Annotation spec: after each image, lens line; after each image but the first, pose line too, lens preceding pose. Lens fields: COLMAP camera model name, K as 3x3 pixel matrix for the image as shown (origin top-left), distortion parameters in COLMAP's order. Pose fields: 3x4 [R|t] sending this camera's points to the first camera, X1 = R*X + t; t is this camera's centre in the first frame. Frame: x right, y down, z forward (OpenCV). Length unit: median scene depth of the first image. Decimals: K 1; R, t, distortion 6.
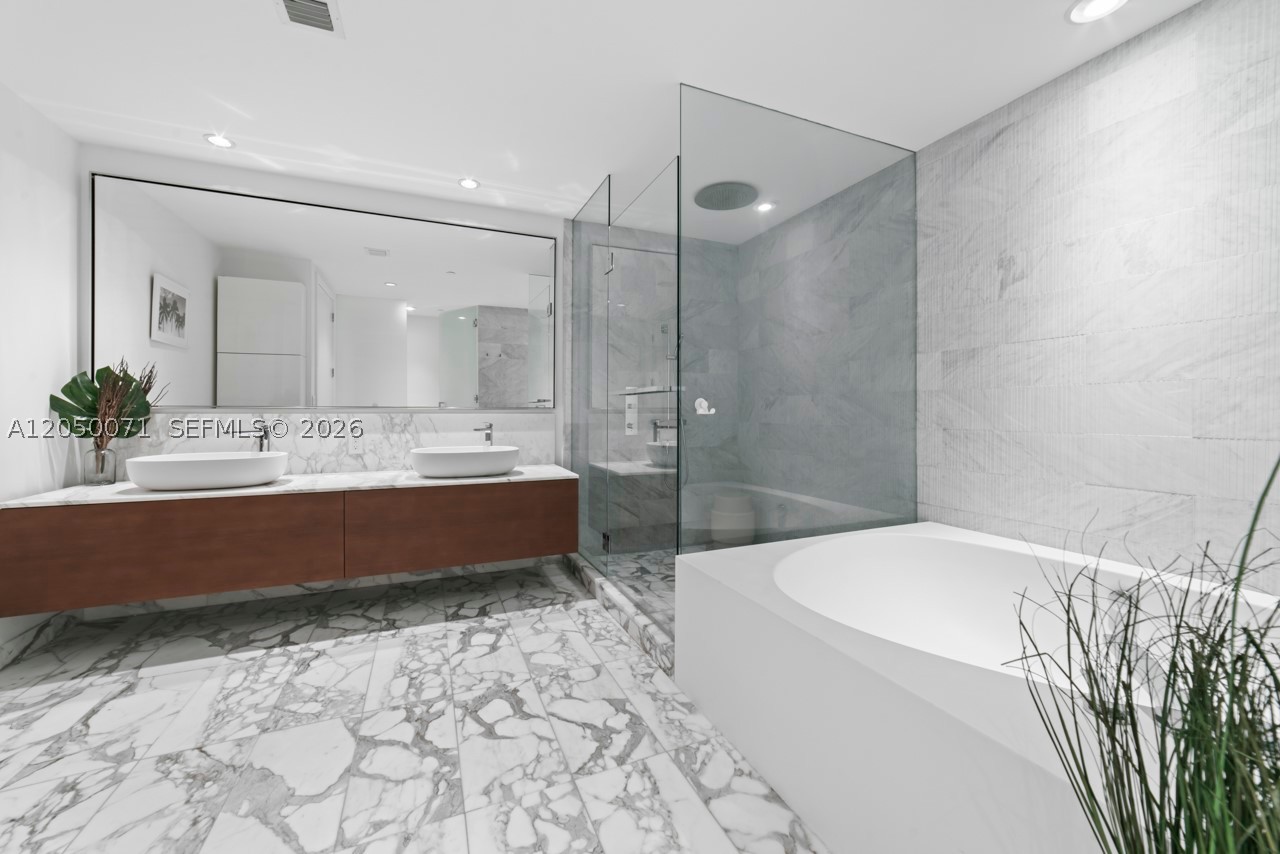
lens RADIAL K [[490.0, 0, 635.4], [0, 490.0, 415.7], [0, 0, 1]] dist [-0.019065, 0.000934]
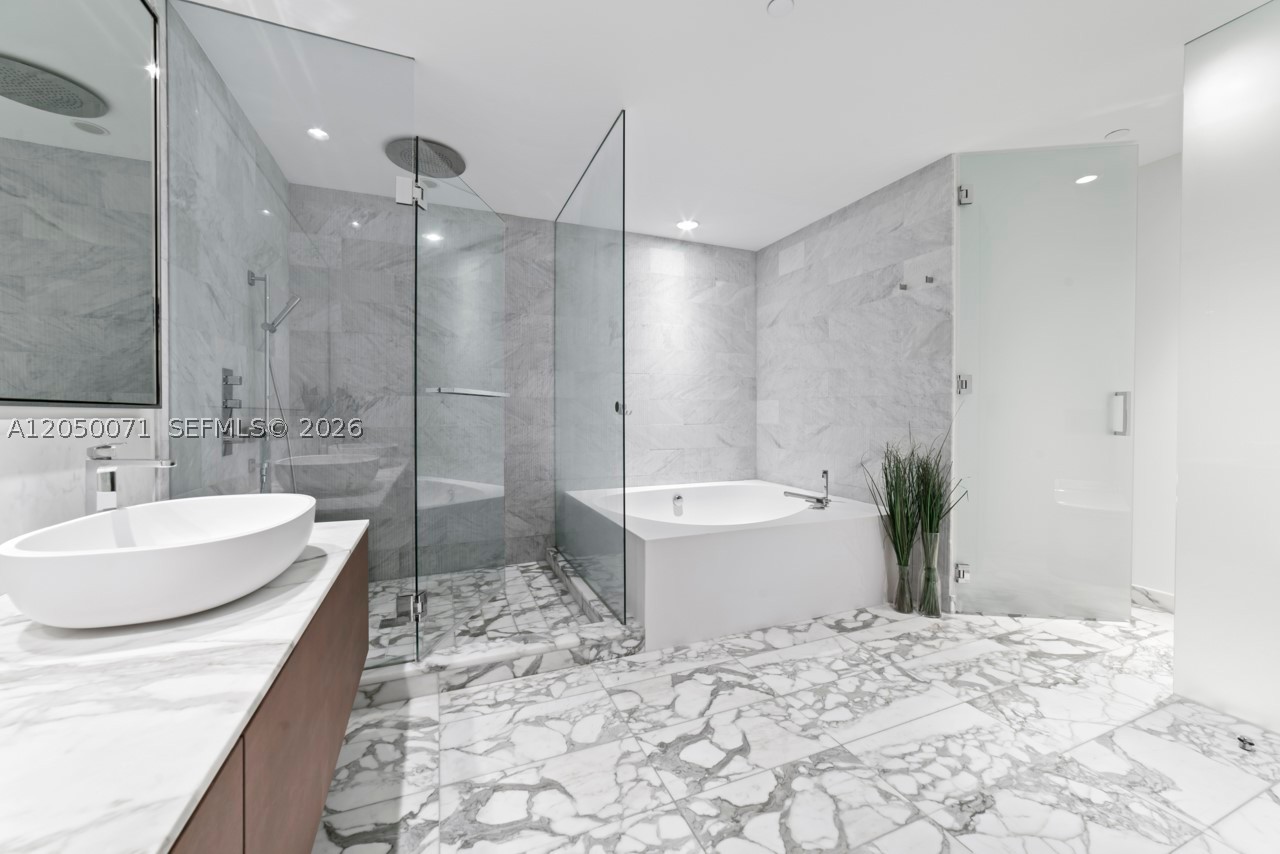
lens RADIAL K [[490.0, 0, 636.3], [0, 490.0, 422.8], [0, 0, 1]] dist [-0.019065, 0.000934]
pose [[0.017961, -0.019183, 0.999655, -1.168863], [0.005565, 0.999802, 0.019086, -0.009633], [-0.999823, 0.005221, 0.018064, 1.112797]]
